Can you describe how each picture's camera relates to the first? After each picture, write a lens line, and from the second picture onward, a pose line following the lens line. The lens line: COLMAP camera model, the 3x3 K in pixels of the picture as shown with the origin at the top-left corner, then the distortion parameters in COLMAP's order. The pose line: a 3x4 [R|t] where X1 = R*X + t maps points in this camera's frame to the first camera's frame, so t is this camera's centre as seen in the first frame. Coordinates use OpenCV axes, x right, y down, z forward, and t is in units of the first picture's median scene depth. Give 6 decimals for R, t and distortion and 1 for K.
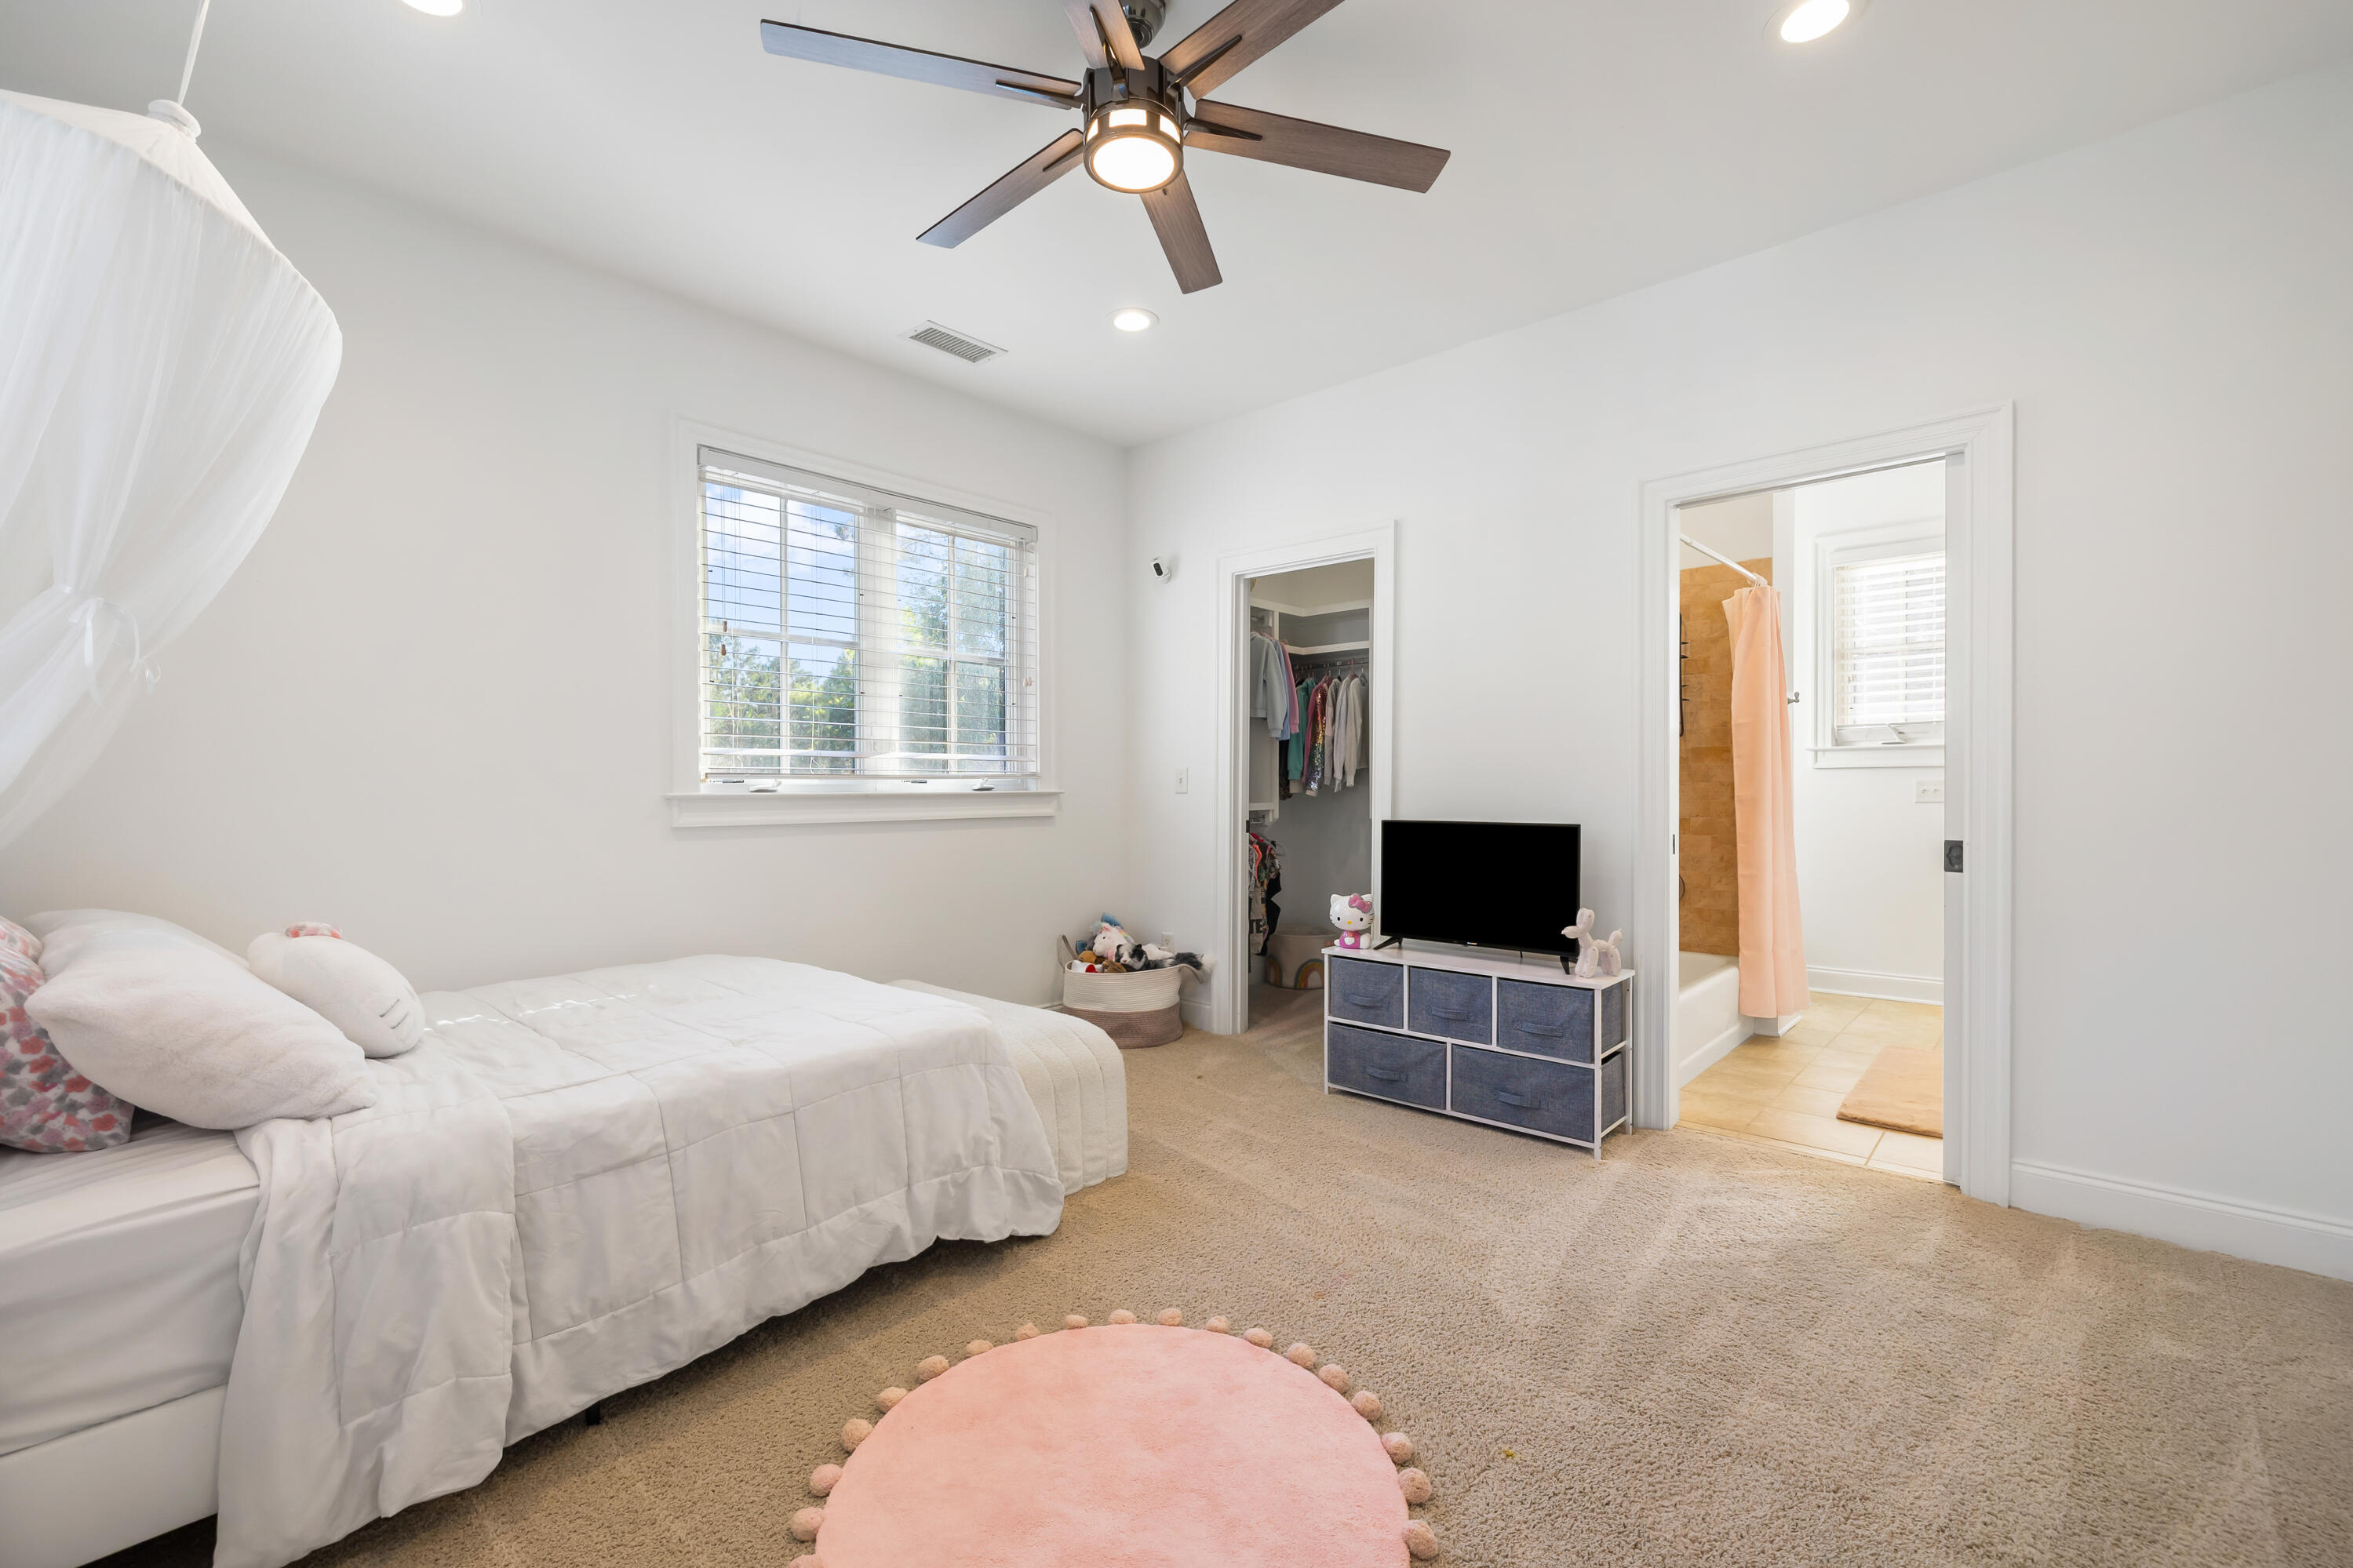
lens RADIAL K [[1010.4, 0, 1145.7], [0, 1010.4, 793.3], [0, 0, 1]] dist [0.001201, -0.000232]
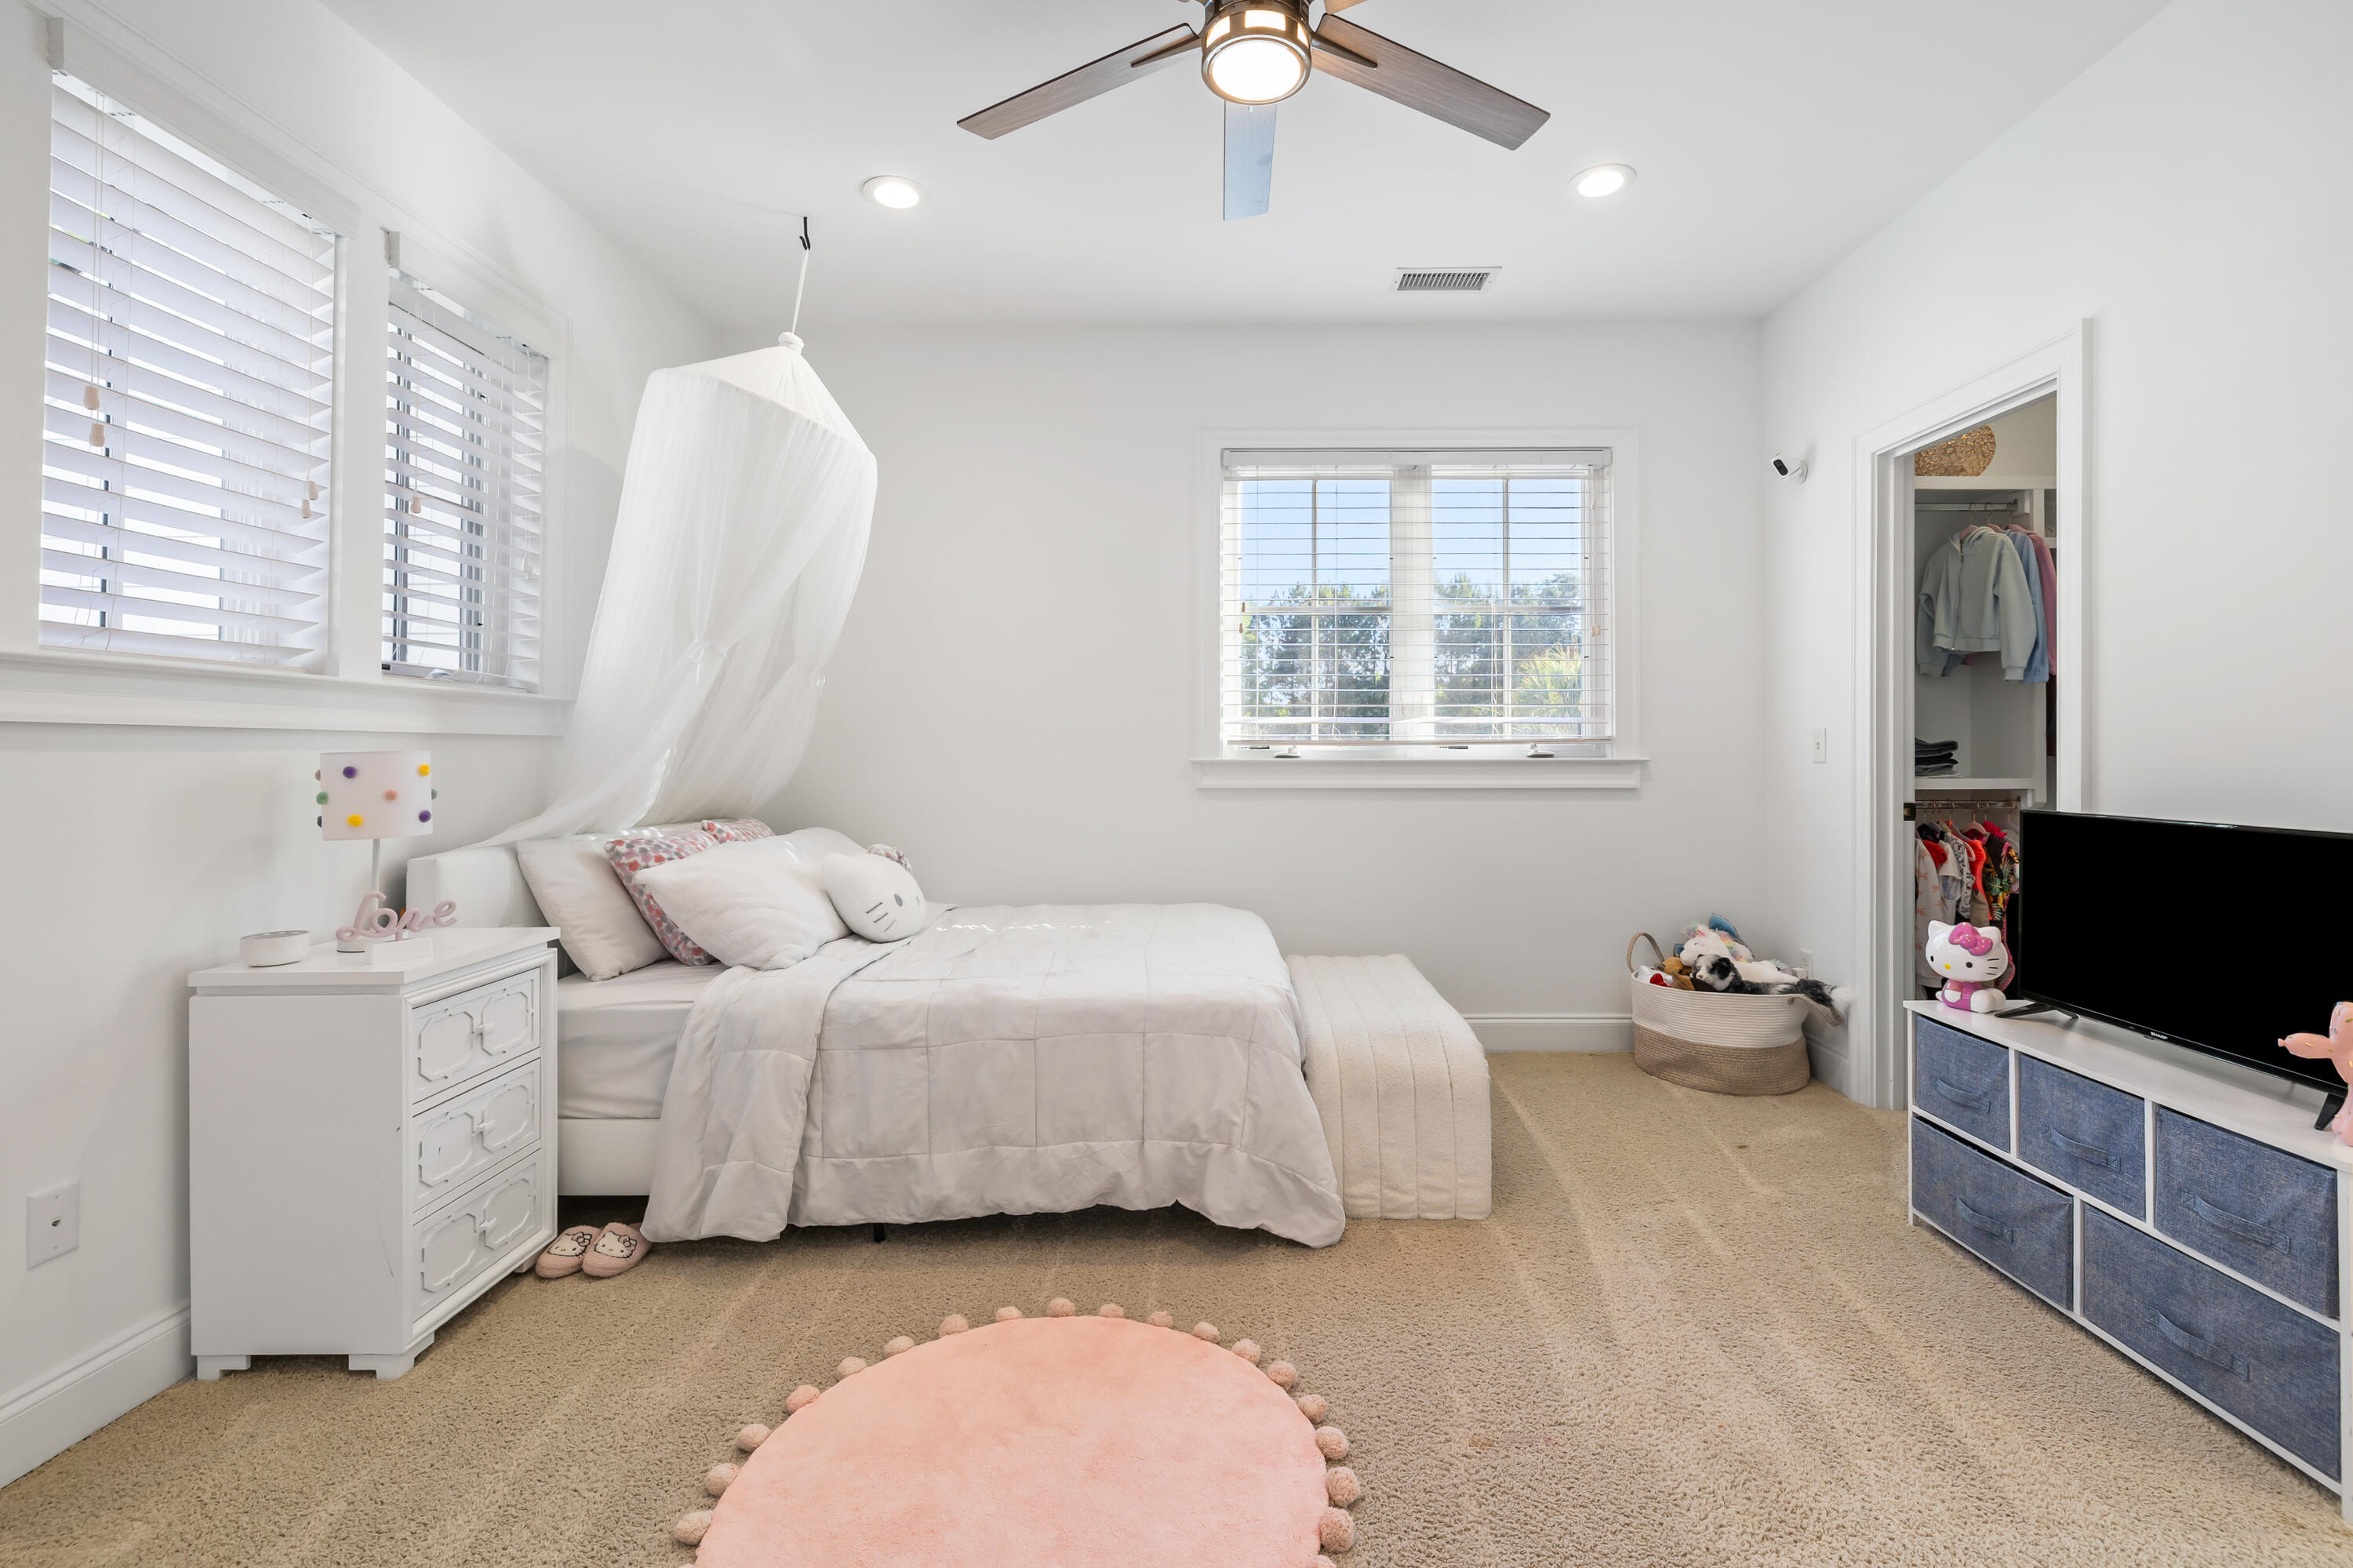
lens RADIAL K [[1023.9, 0, 1184.5], [0, 1023.9, 735.4], [0, 0, 1]] dist [0.003250, -0.000702]
pose [[0.672004, -0.009511, -0.740486, 0.406653], [-0.006070, 0.999813, -0.018351, -0.005307], [0.740522, 0.016827, 0.671821, 0.224379]]
